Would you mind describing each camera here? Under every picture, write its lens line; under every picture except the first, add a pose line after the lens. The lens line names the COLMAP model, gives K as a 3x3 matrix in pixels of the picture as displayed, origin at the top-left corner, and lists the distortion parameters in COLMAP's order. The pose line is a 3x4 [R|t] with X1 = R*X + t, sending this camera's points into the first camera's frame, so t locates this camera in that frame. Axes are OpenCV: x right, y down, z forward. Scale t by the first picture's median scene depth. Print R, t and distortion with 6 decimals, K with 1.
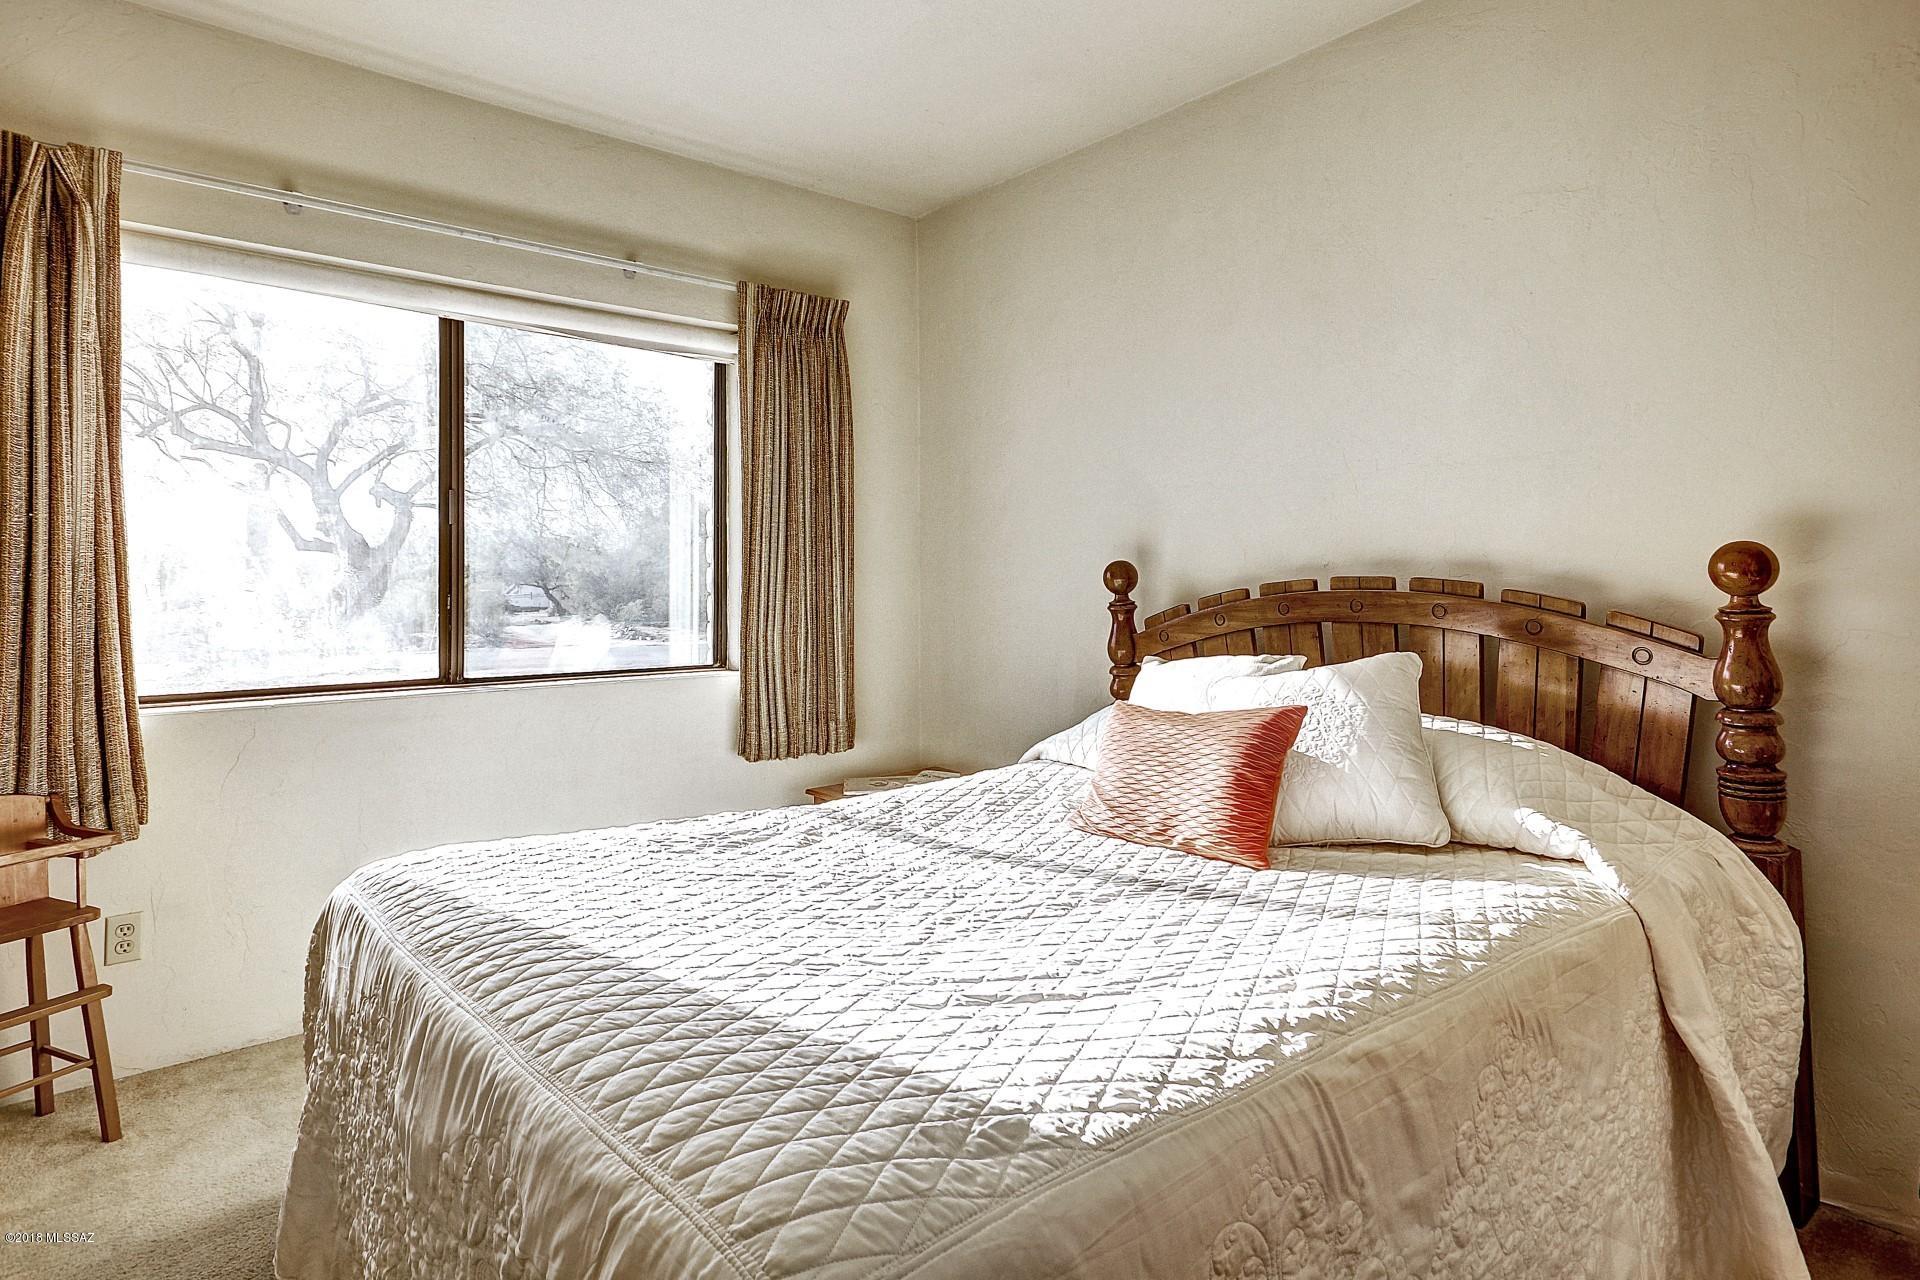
lens RADIAL K [[1062.0, 0, 954.6], [0, 1062.0, 624.5], [0, 0, 1]] dist [0.021448, 0.000255]
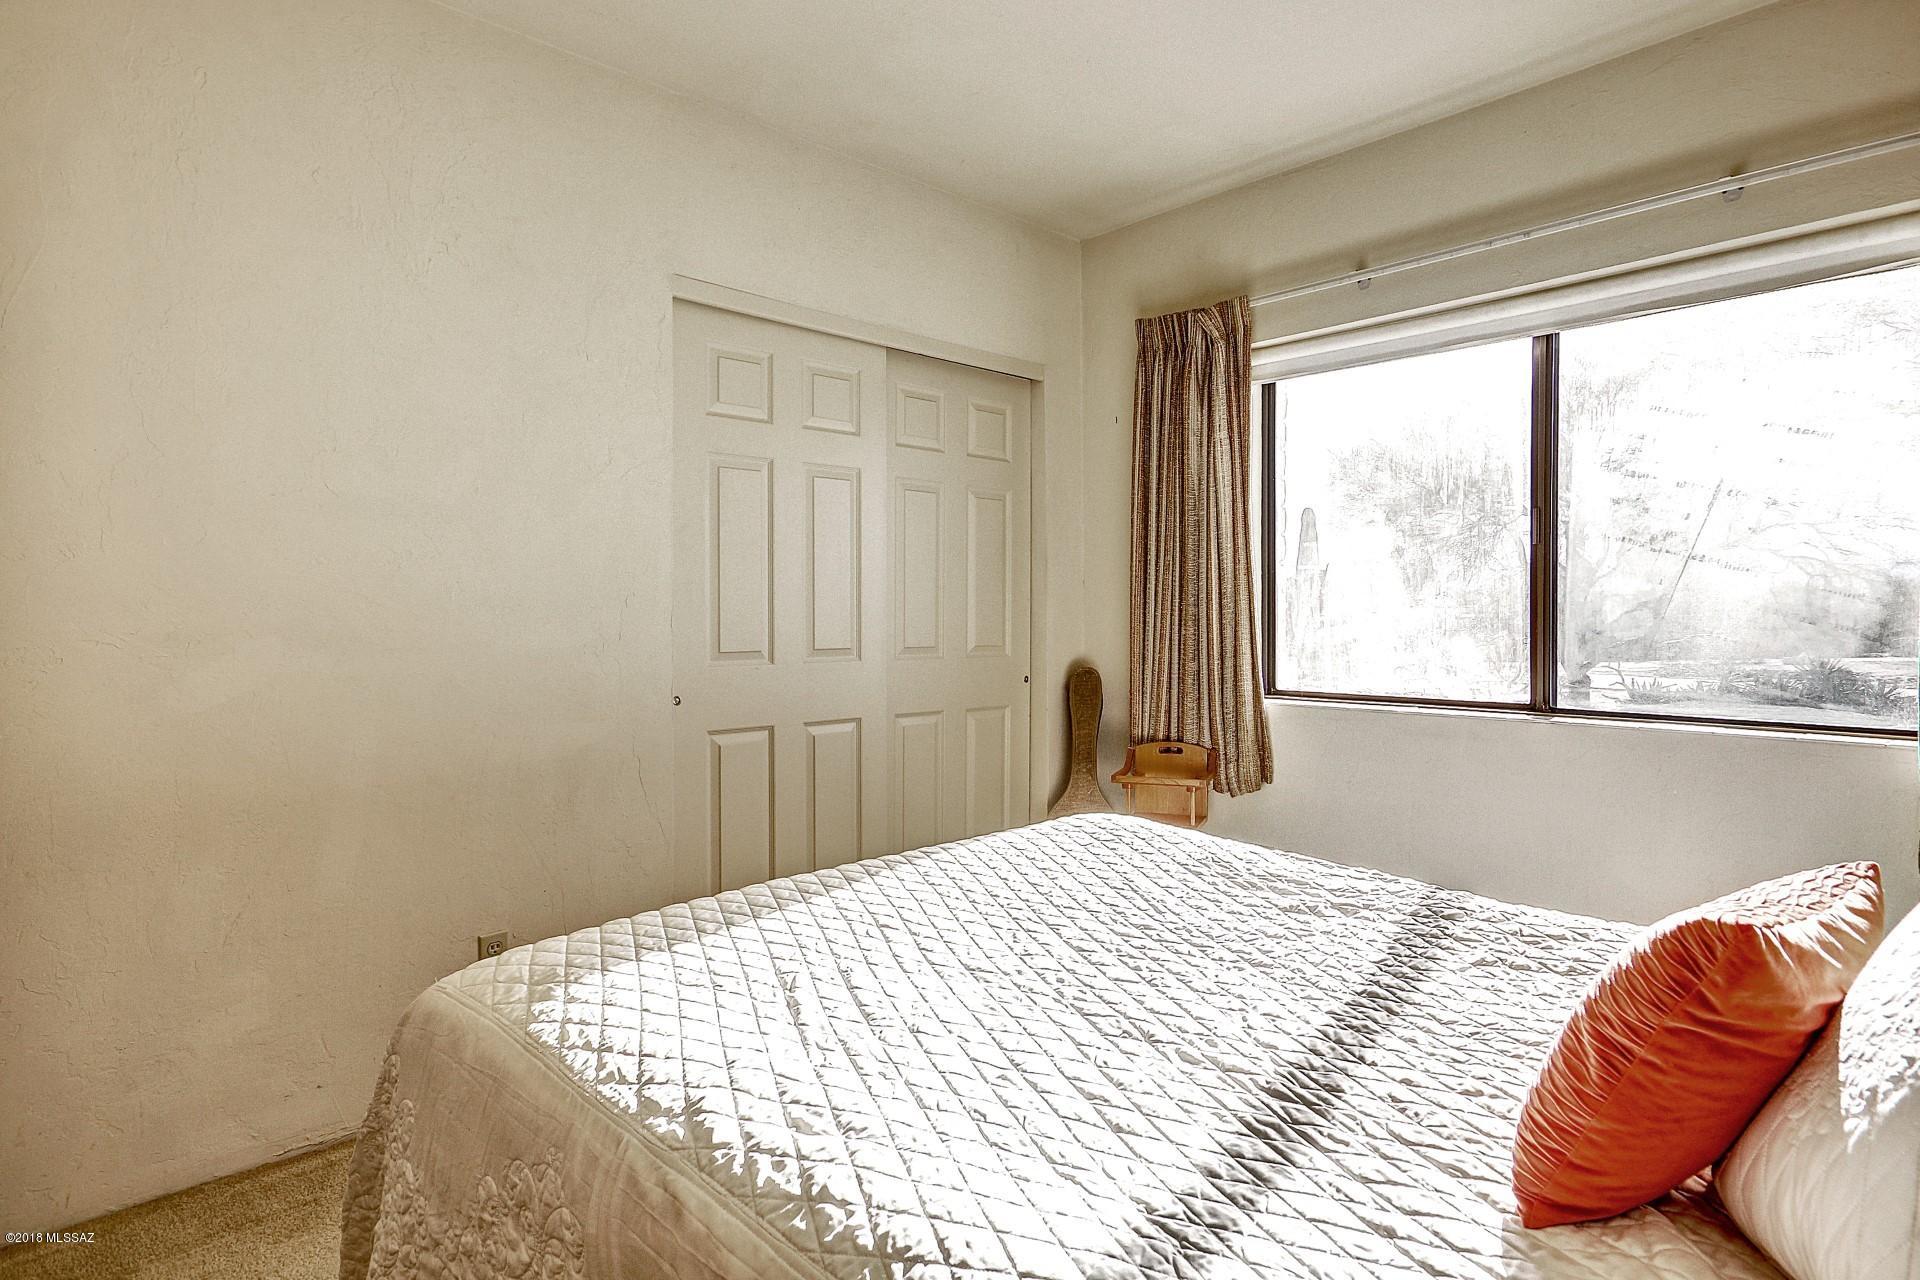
lens RADIAL K [[1062.0, 0, 955.4], [0, 1062.0, 634.8], [0, 0, 1]] dist [0.021448, 0.000255]
pose [[0.061155, 0.024916, -0.997817, 1.221614], [-0.033146, 0.999188, 0.022919, -0.046673], [0.997578, 0.031672, 0.061931, 1.177955]]
